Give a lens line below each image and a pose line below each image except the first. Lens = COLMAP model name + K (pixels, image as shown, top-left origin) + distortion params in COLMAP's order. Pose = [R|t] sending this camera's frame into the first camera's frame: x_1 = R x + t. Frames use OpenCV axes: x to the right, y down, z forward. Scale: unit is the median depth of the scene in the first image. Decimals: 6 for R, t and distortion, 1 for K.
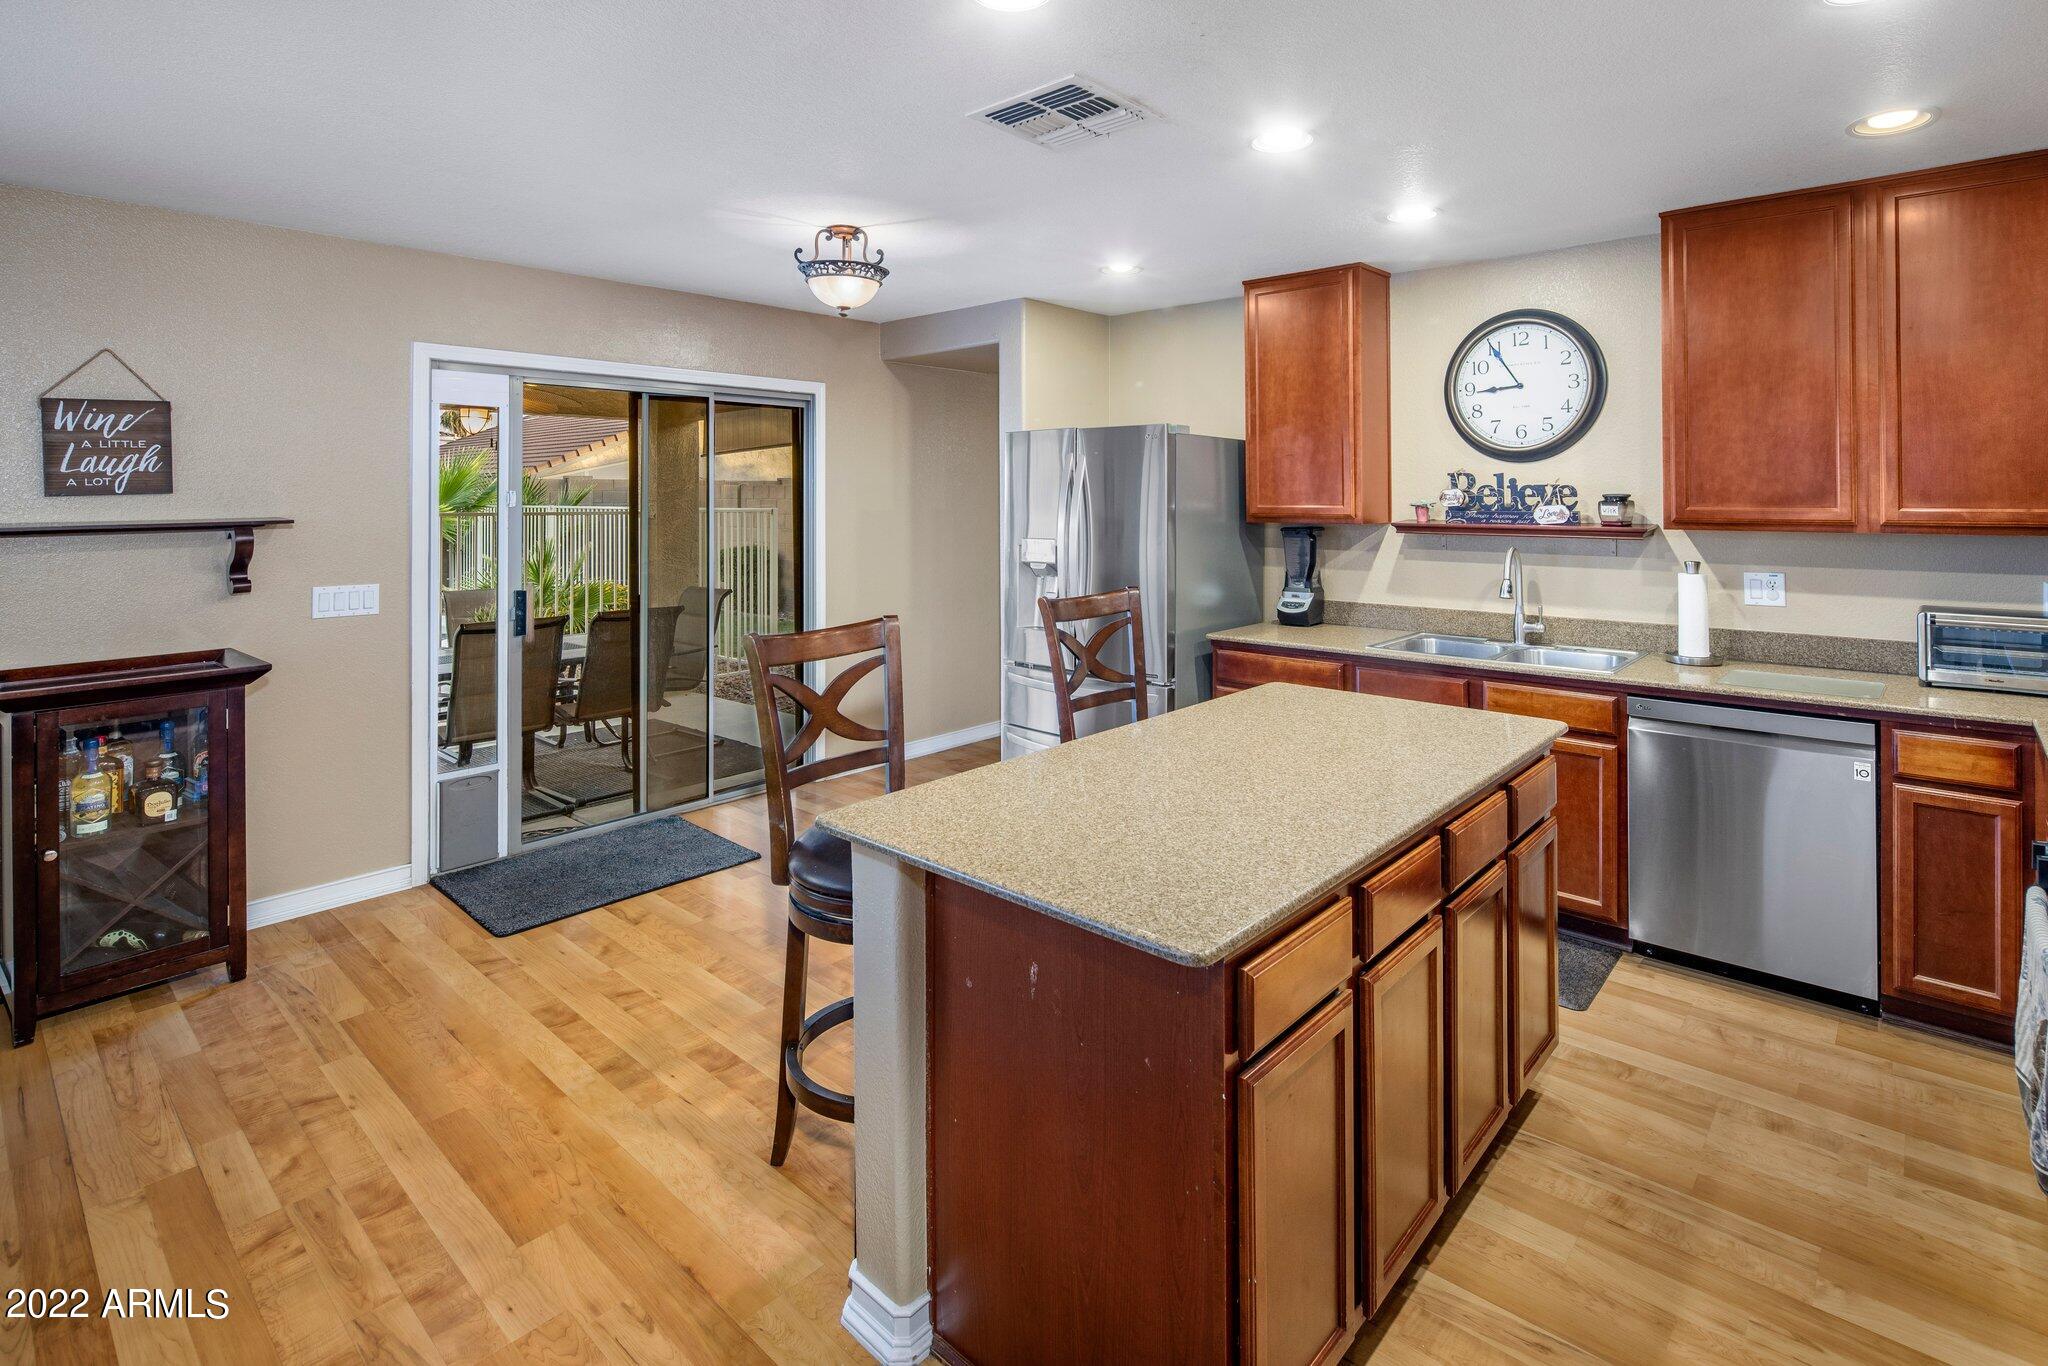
lens RADIAL K [[985.7, 0, 1042.6], [0, 985.7, 501.2], [0, 0, 1]] dist [0.006102, -0.004567]
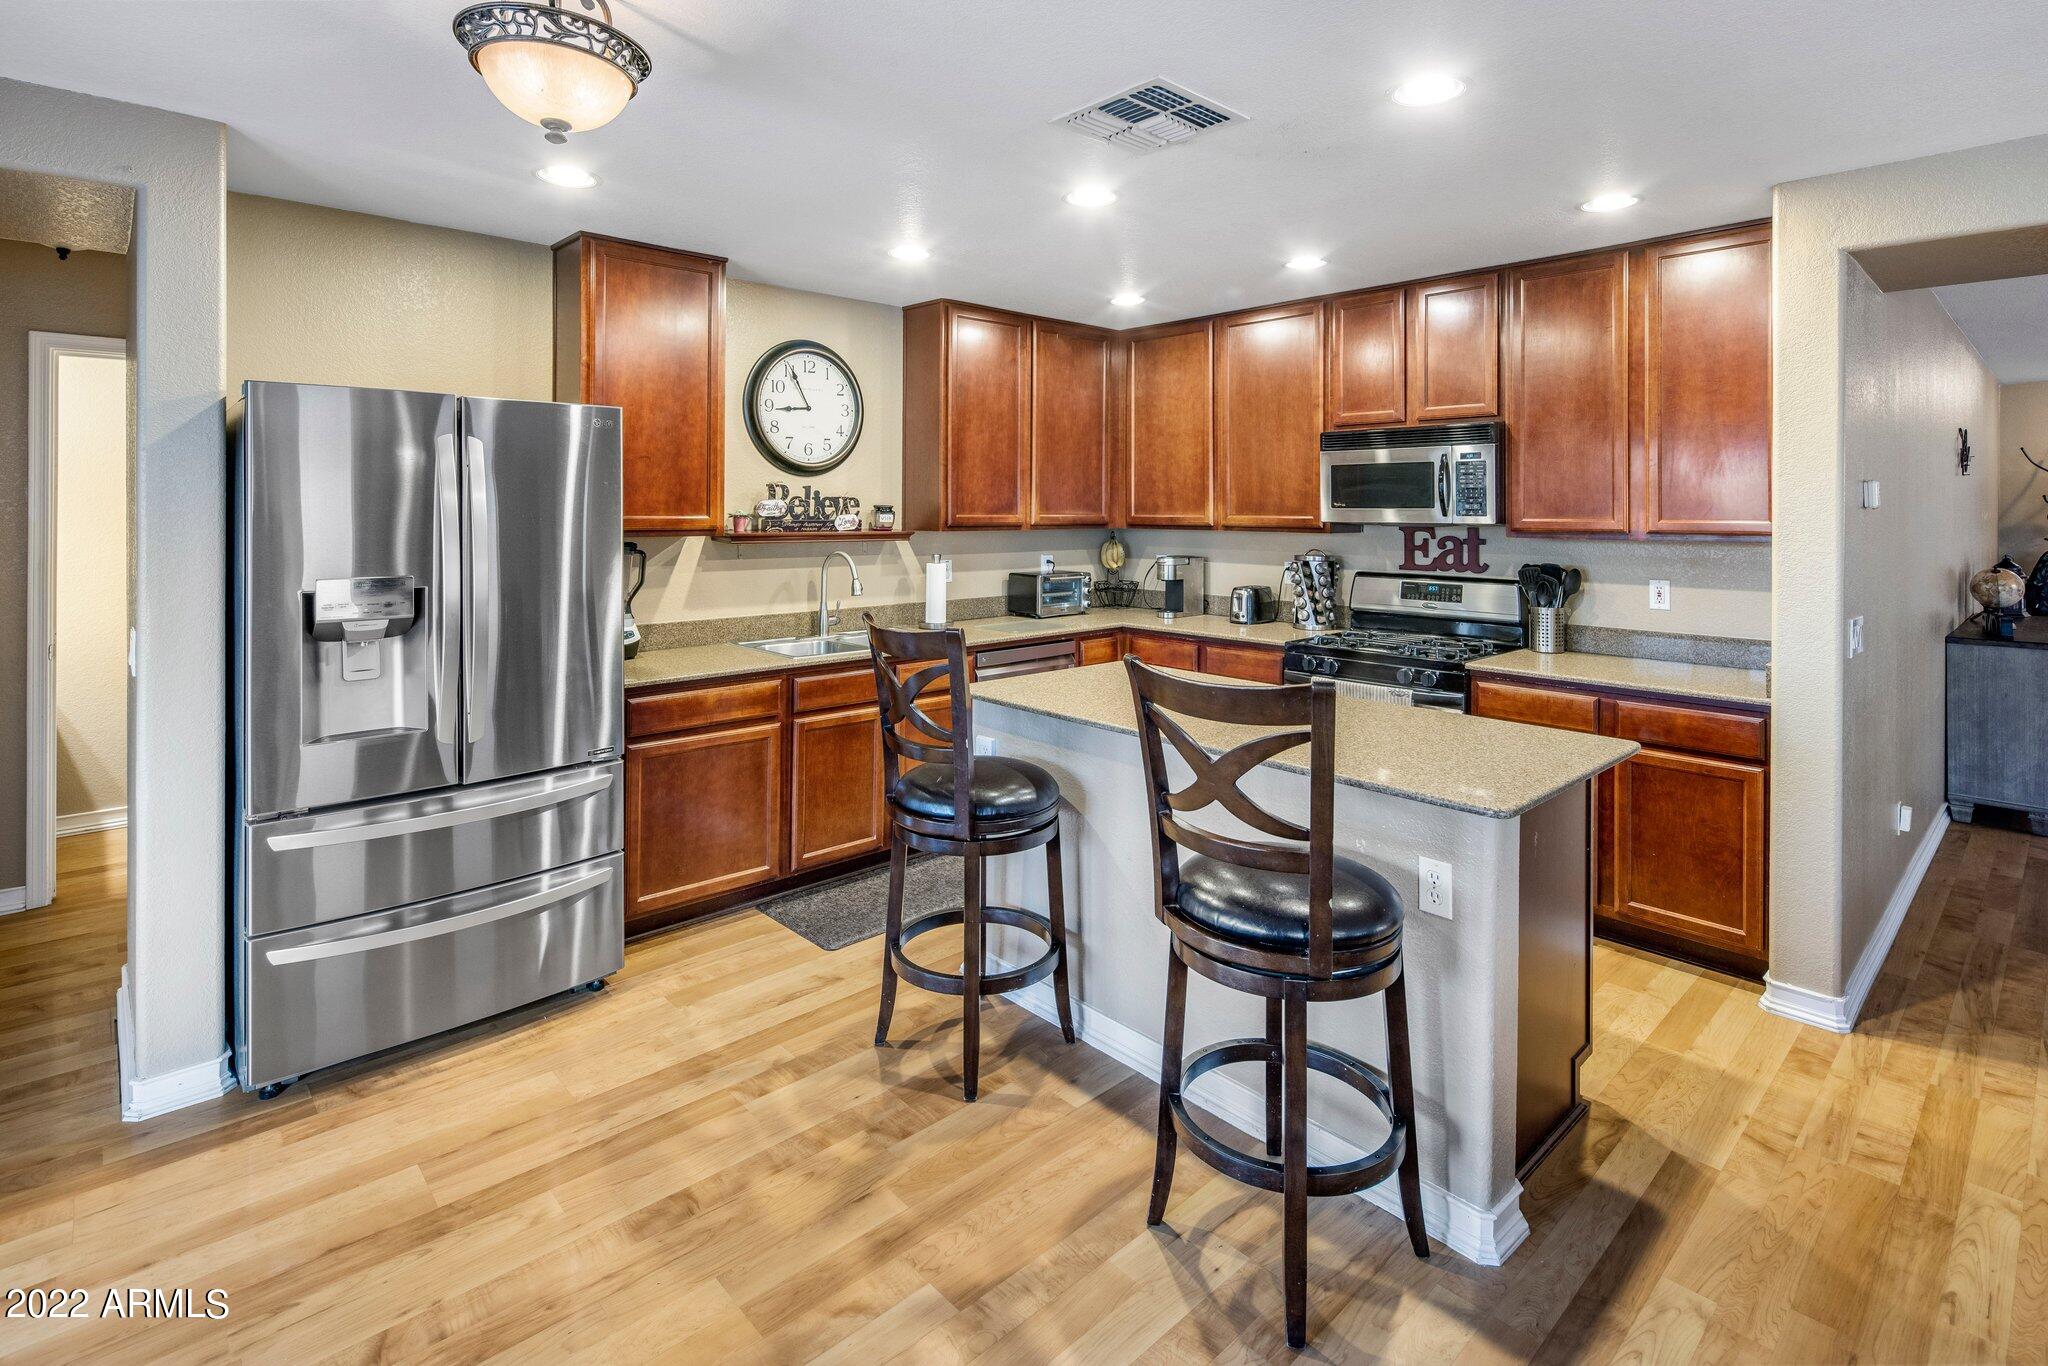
lens RADIAL K [[985.7, 0, 1032.7], [0, 985.7, 507.0], [0, 0, 1]] dist [0.006102, -0.004567]
pose [[0.095377, 0.002937, 0.995437, -0.661070], [0.001544, 0.999994, -0.003099, -0.000615], [-0.995440, 0.001833, 0.095372, 0.693420]]
